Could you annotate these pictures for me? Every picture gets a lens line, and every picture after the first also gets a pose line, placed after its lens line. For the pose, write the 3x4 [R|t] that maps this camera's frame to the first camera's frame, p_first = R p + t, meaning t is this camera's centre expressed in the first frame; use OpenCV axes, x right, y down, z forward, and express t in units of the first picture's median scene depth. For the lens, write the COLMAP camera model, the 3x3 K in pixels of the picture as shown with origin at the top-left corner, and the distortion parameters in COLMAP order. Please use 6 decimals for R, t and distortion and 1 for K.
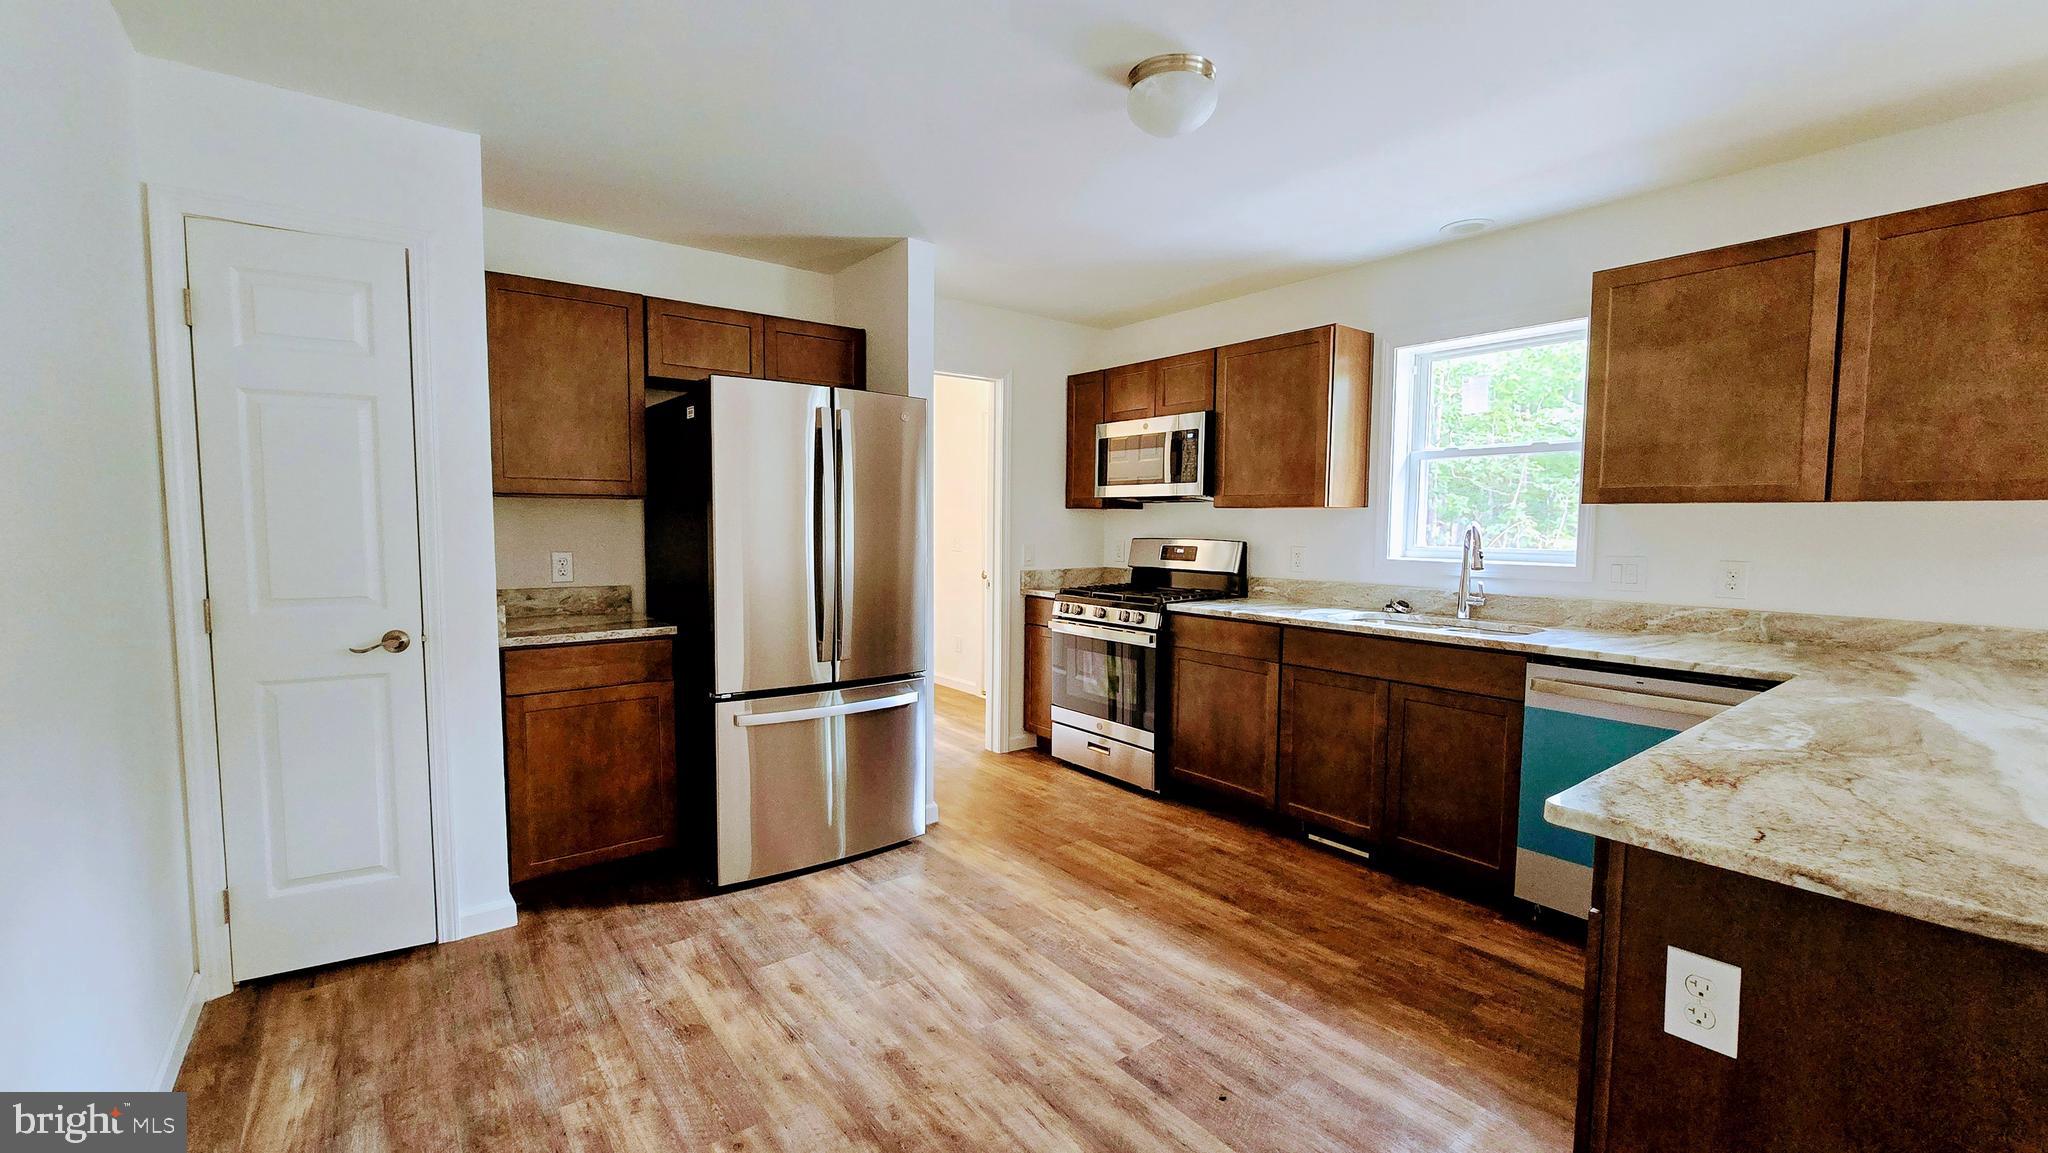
lens RADIAL K [[839.8, 0, 1023.6], [0, 839.8, 582.1], [0, 0, 1]] dist [-0.002294, -0.000743]
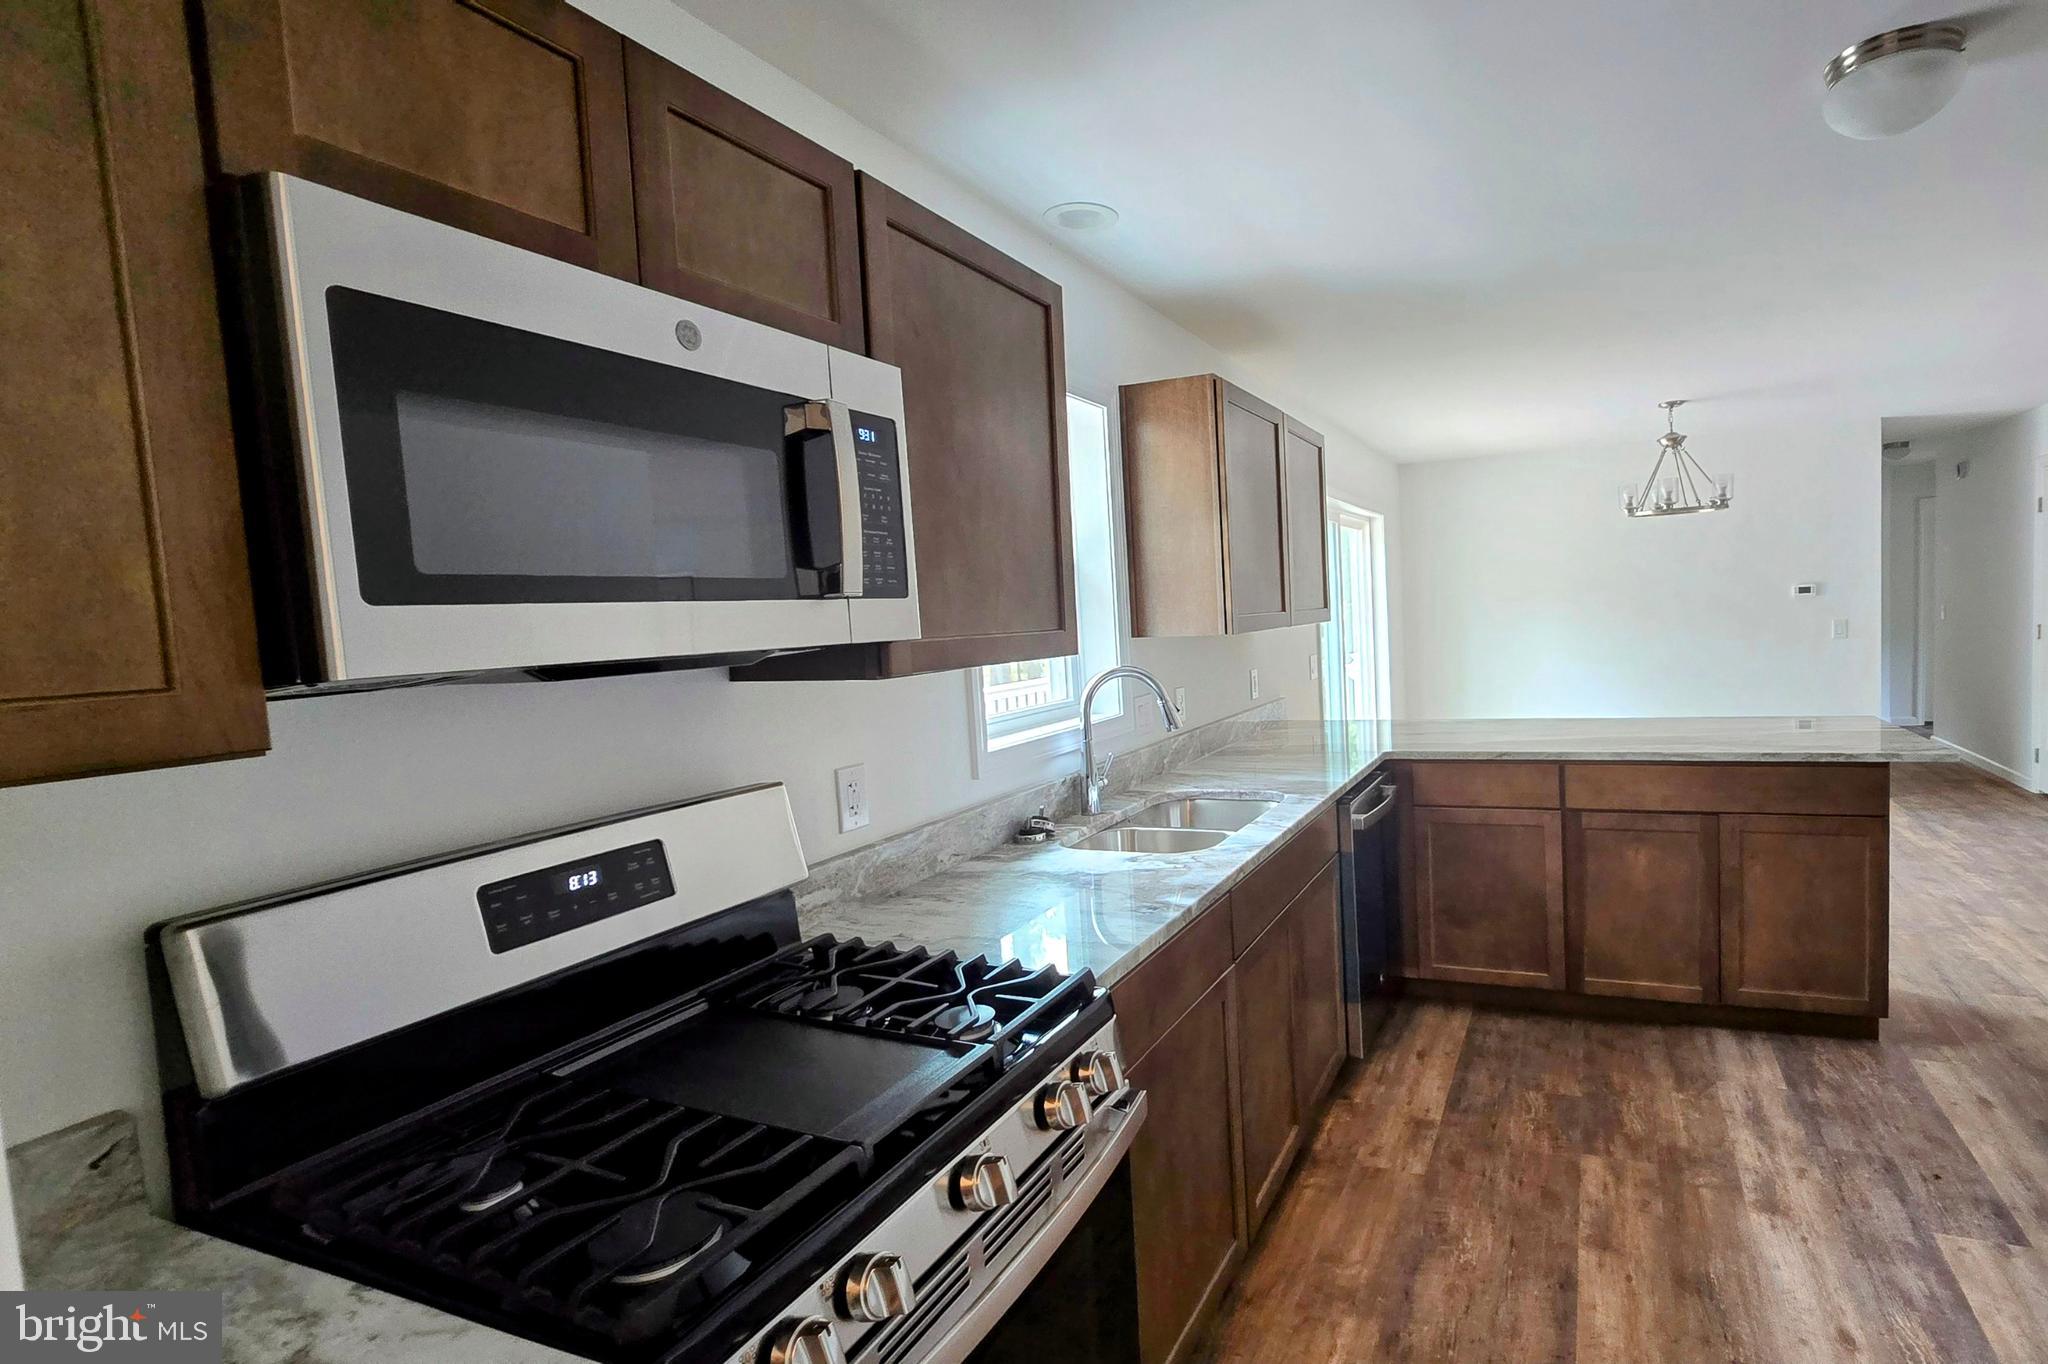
lens RADIAL K [[1002.1, 0, 1192.7], [0, 1002.1, 686.0], [0, 0, 1]] dist [-0.000325, -0.001146]
pose [[-0.505599, -0.048012, 0.861432, -0.245851], [0.111381, 0.986463, 0.120354, -0.180716], [-0.855549, 0.156798, -0.493407, 1.654629]]
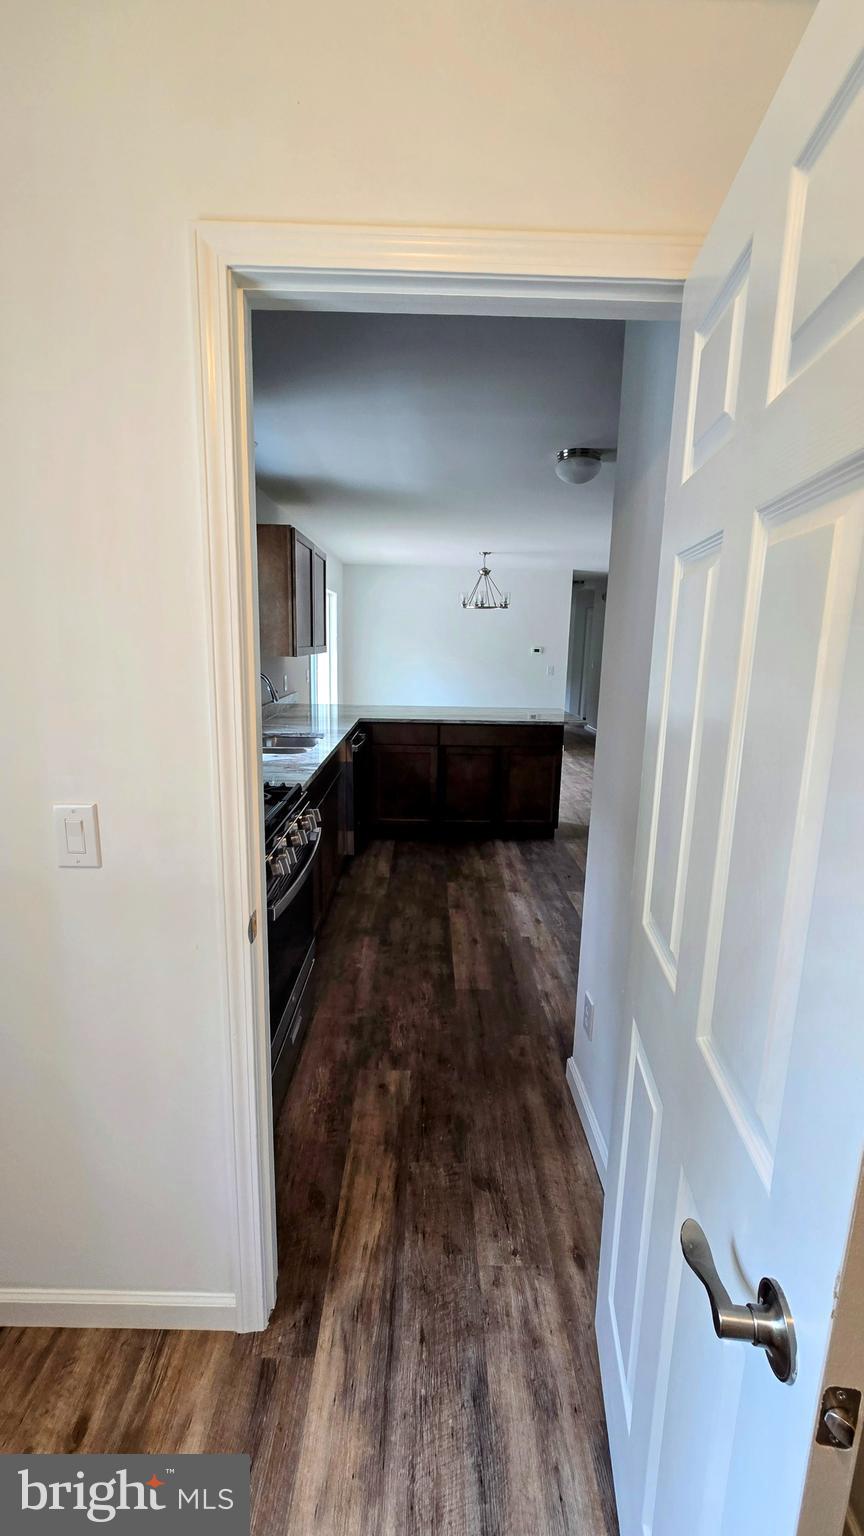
lens RADIAL K [[634.7, 0, 425.3], [0, 634.7, 762.9], [0, 0, 1]] dist [-0.002331, 0.000043]
pose [[-0.788315, -0.139927, 0.599149, -0.438051], [0.020929, 0.967134, 0.253404, -0.226024], [-0.614915, 0.212302, -0.759478, 2.030516]]
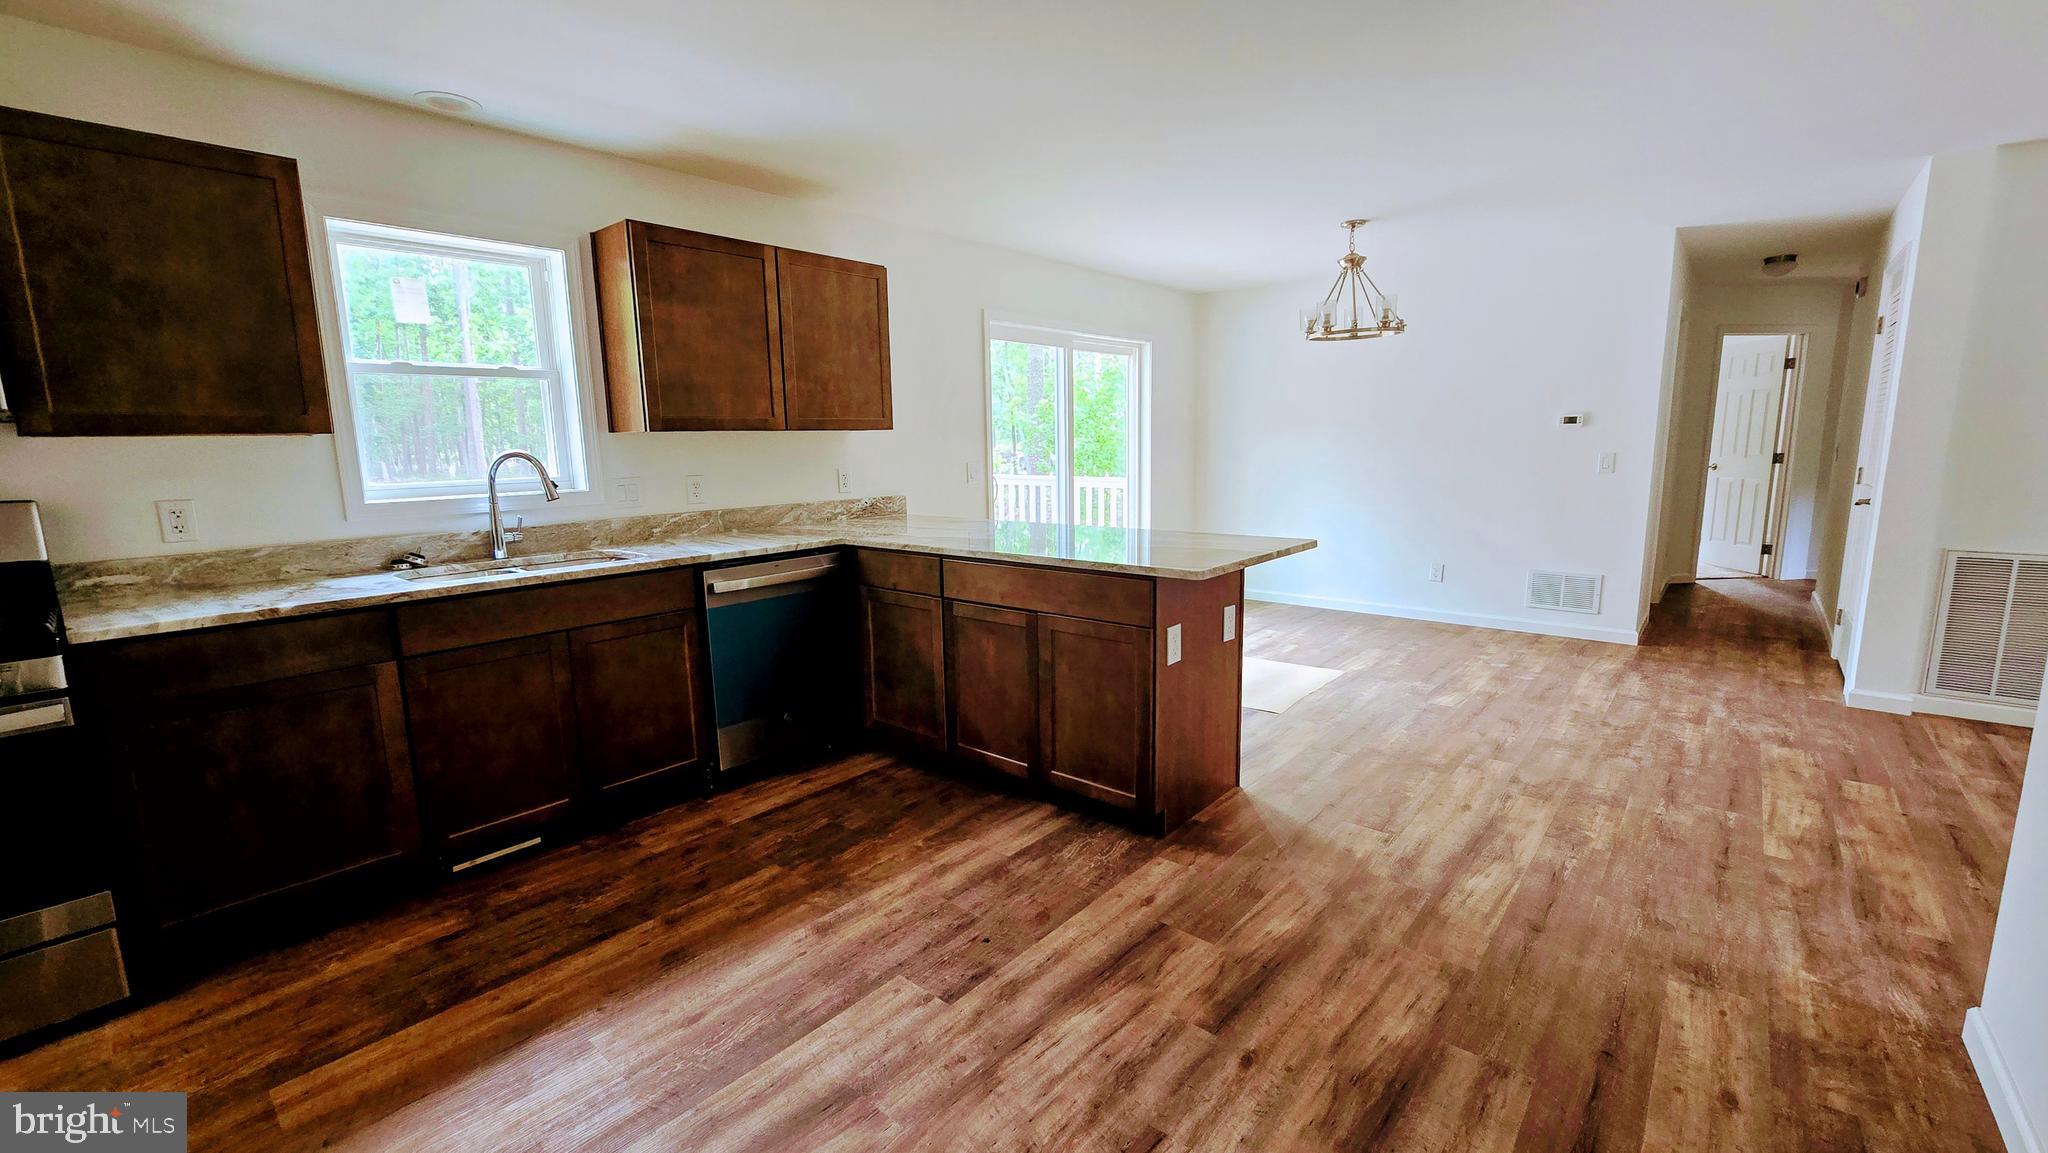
lens RADIAL K [[839.8, 0, 1003.2], [0, 839.8, 580.8], [0, 0, 1]] dist [-0.002294, -0.000743]
pose [[-0.185413, -0.165331, 0.968653, -0.581737], [0.090451, 0.978688, 0.184358, -0.064785], [-0.978489, 0.121798, -0.166507, 0.787569]]
